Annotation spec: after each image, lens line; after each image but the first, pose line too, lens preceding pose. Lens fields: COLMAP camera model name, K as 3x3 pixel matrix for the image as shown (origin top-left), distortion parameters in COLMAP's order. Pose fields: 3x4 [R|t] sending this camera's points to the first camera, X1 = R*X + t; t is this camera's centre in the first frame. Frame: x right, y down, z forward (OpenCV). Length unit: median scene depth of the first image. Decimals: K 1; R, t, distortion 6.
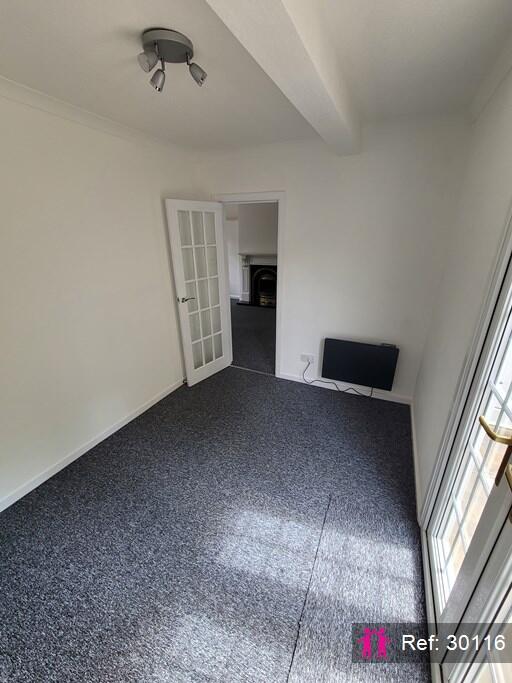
lens RADIAL K [[276.5, 0, 261.5], [0, 276.5, 340.5], [0, 0, 1]] dist [-0.002289, 0.000946]
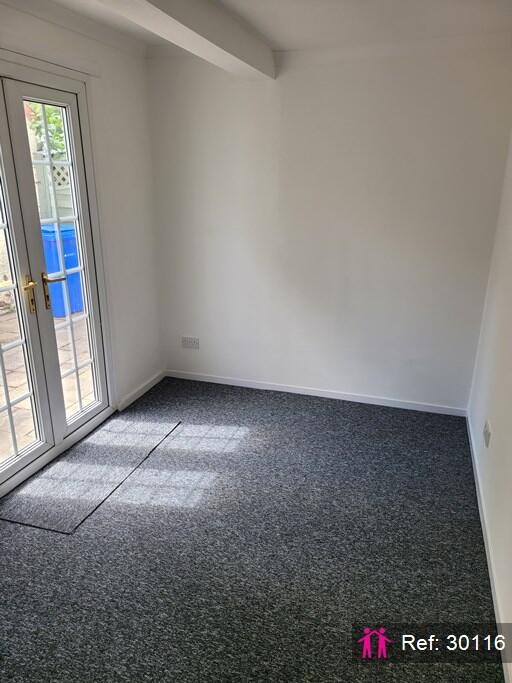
lens RADIAL K [[510.5, 0, 257.6], [0, 510.5, 342.7], [0, 0, 1]] dist [0.012351, 0.002338]
pose [[-0.993498, 0.025680, -0.110913, -0.106226], [-0.050290, 0.775030, 0.629920, -0.812349], [0.102138, 0.631402, -0.768700, 2.110766]]
